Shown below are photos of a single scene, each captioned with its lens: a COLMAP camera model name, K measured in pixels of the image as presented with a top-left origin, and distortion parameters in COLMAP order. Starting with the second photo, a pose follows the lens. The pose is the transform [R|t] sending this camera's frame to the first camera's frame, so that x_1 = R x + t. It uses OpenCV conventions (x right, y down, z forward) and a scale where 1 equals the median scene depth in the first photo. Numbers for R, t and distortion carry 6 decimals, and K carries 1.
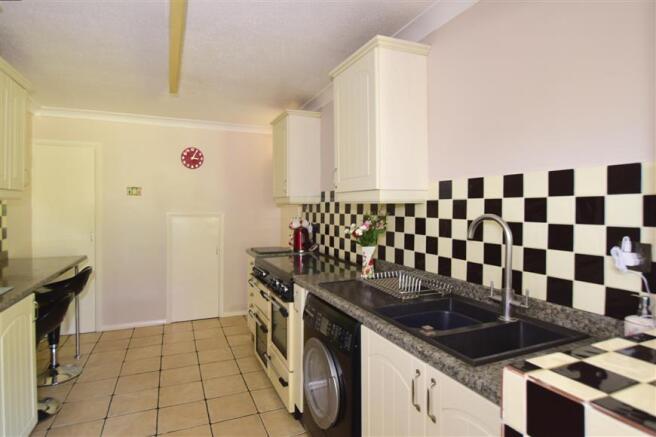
lens RADIAL K [[339.1, 0, 328.0], [0, 339.1, 218.5], [0, 0, 1]] dist [-0.001383, -0.000168]
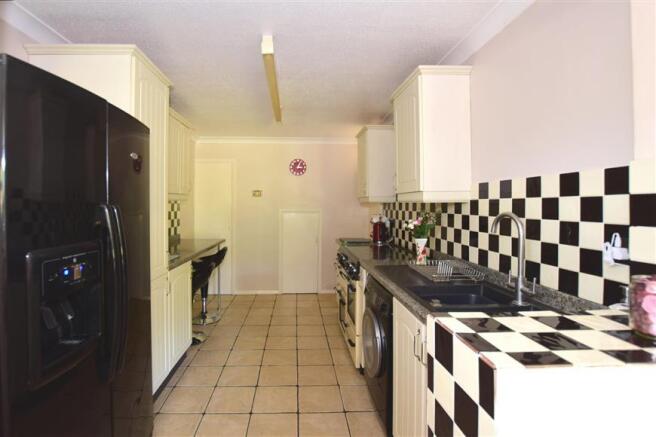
lens RADIAL K [[303.3, 0, 330.5], [0, 303.3, 215.5], [0, 0, 1]] dist [-0.000883, -0.000021]
pose [[0.951489, 0.010905, -0.307489, 0.135943], [-0.010441, 0.999941, 0.003154, 0.001089], [0.307505, 0.000210, 0.951547, -0.105904]]
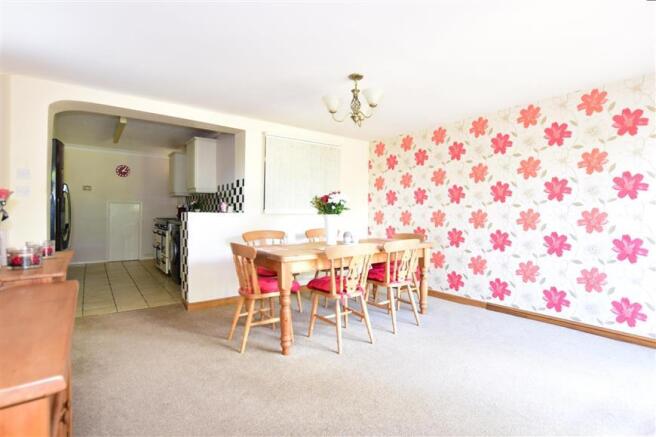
lens RADIAL K [[326.4, 0, 336.7], [0, 326.4, 217.7], [0, 0, 1]] dist [-0.000194, -0.000111]
pose [[0.976180, 0.005044, 0.216901, 0.609160], [-0.000922, 0.999817, -0.019102, 0.188081], [-0.216958, 0.018447, 0.976007, -1.705871]]
